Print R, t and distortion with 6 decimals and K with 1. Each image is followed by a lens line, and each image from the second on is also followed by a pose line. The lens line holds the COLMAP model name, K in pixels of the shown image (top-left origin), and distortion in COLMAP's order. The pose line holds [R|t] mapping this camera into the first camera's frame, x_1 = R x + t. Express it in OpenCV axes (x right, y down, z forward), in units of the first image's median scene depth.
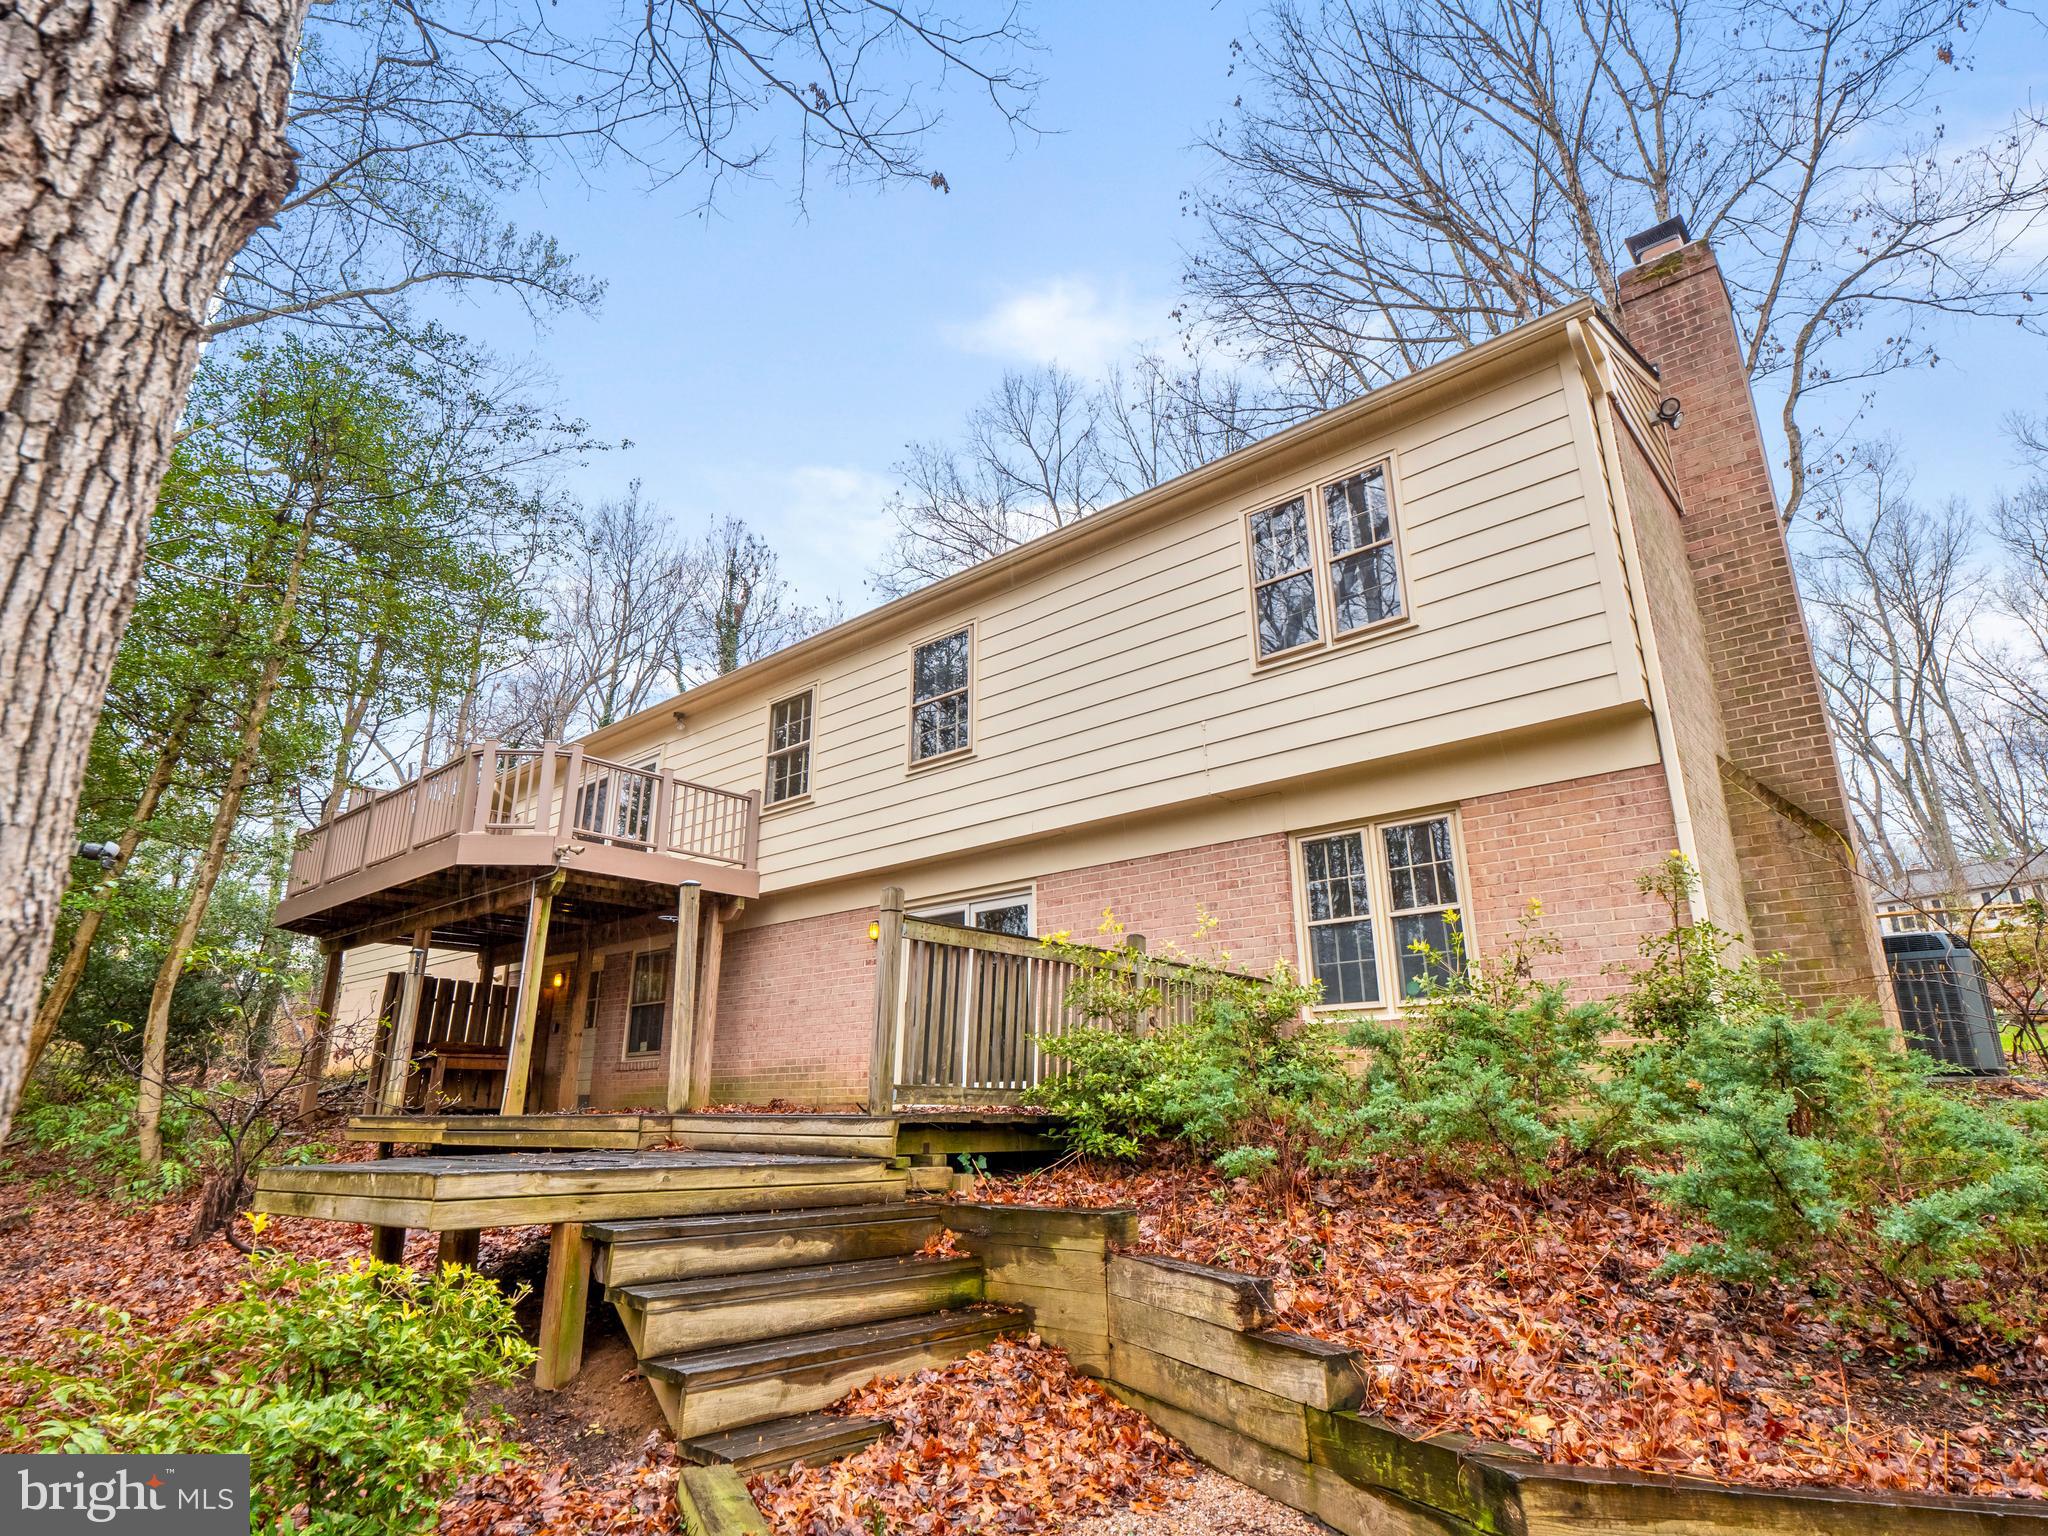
lens RADIAL K [[1093.3, 0, 1028.5], [0, 1093.3, 765.6], [0, 0, 1]] dist [-0.002923, 0.000222]
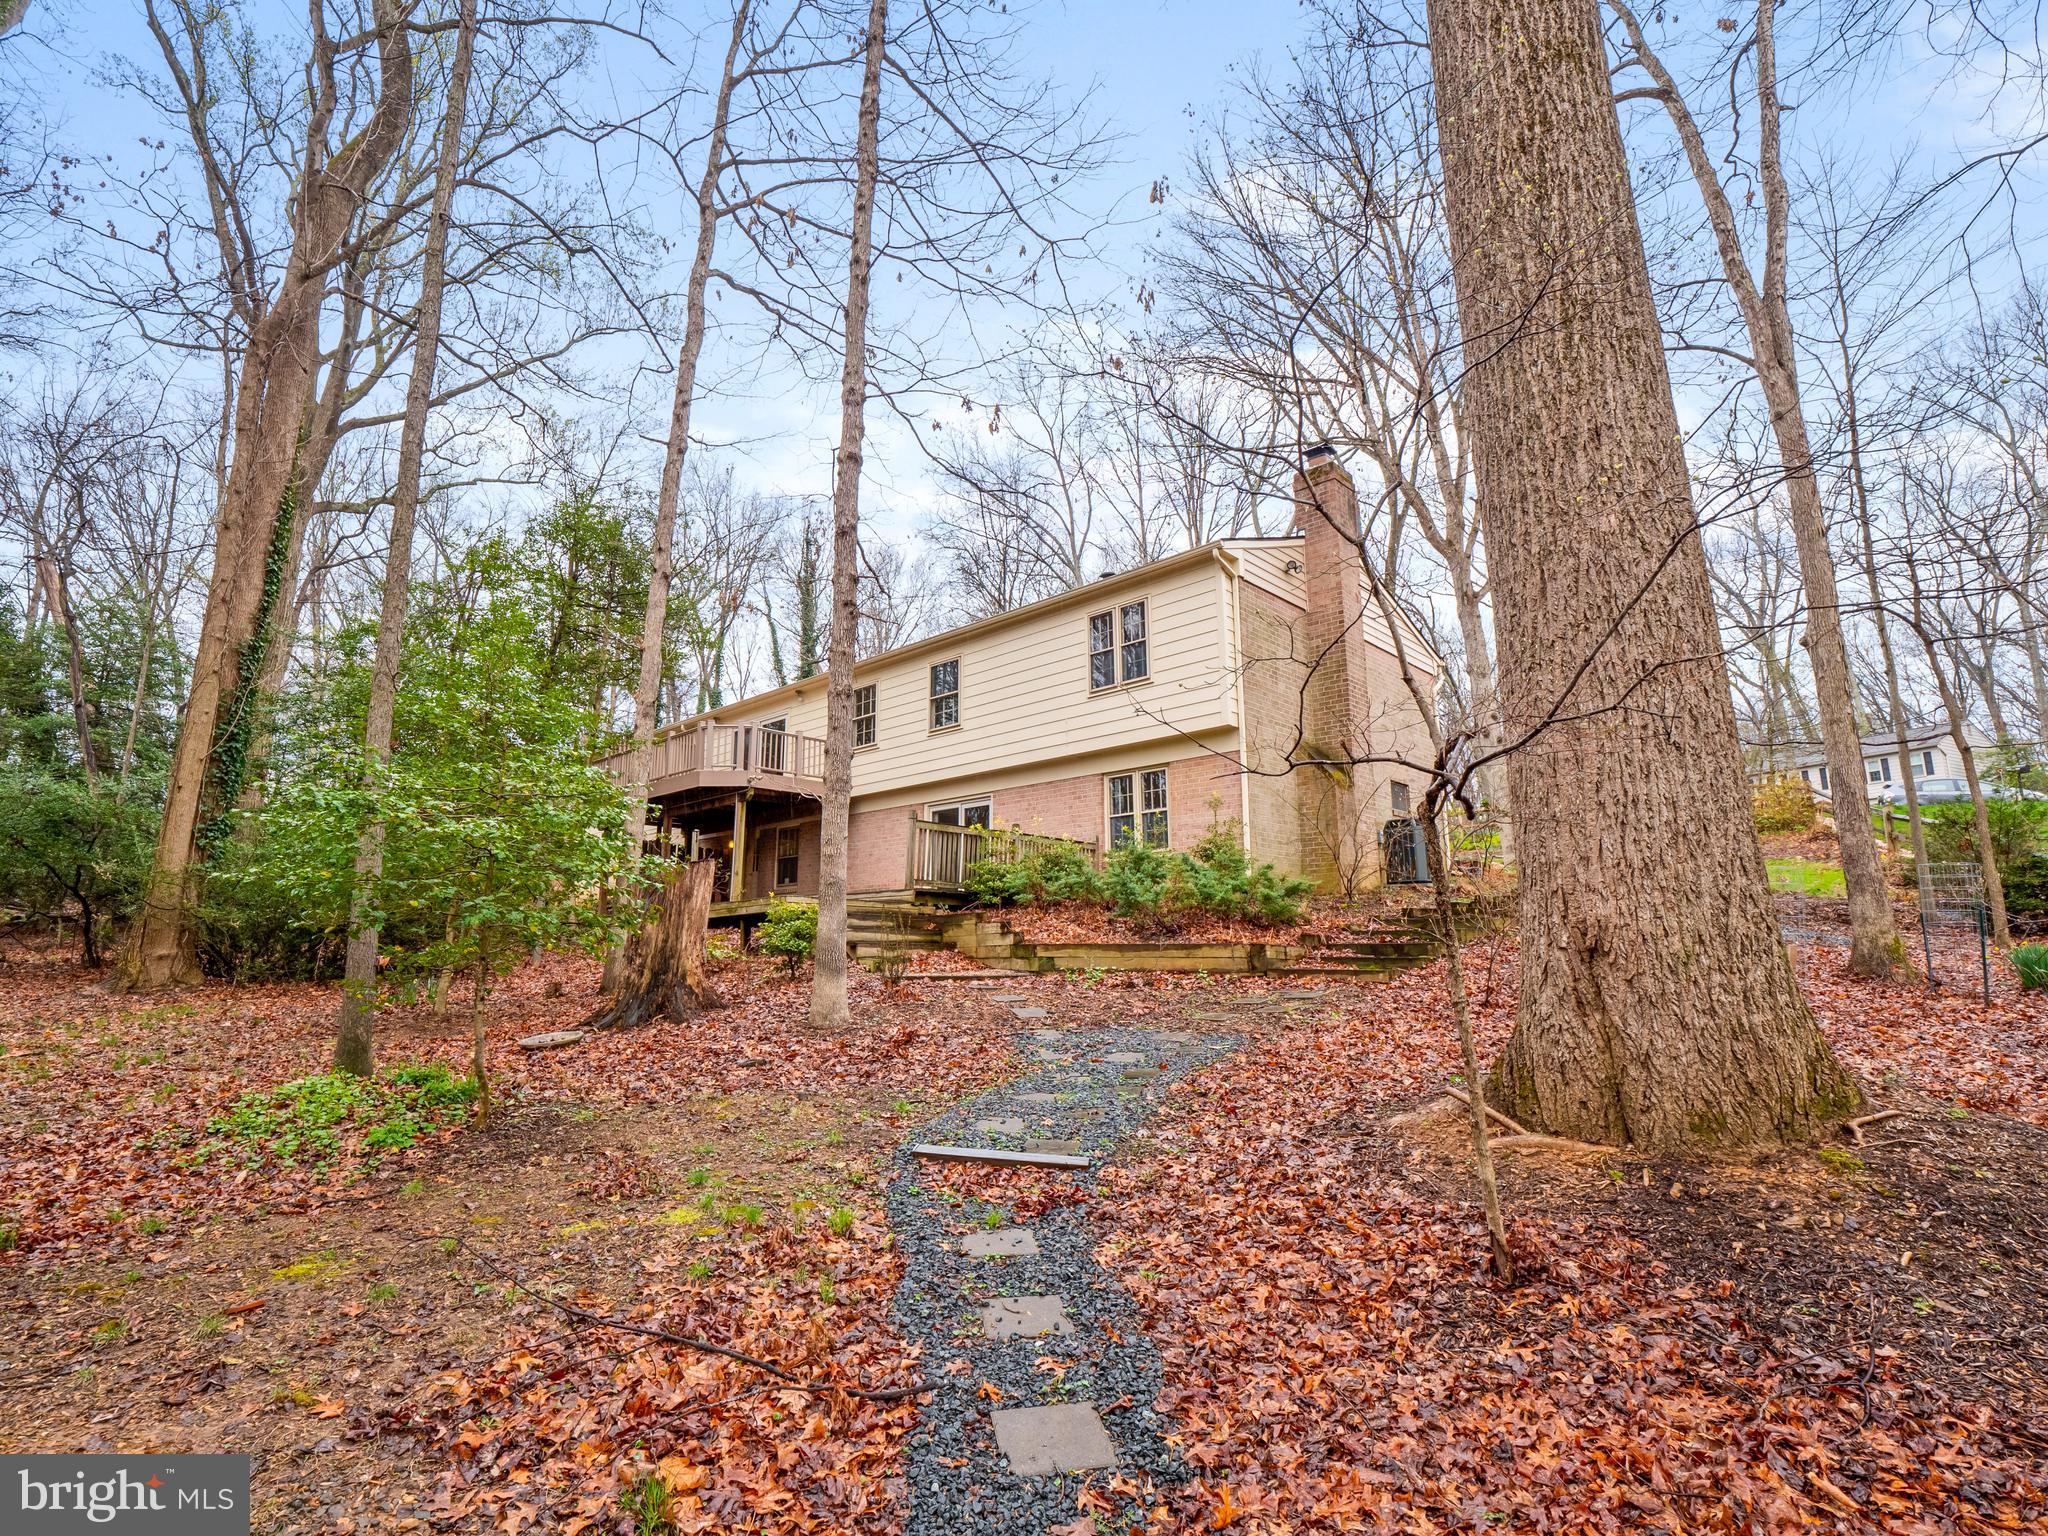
lens RADIAL K [[1002.5, 0, 1022.7], [0, 1002.5, 769.0], [0, 0, 1]] dist [-0.003073, -0.000262]
pose [[0.998971, -0.008268, -0.044595, 0.159041], [0.013538, 0.992778, 0.119197, -0.170638], [0.043288, -0.119678, 0.991869, -0.880949]]
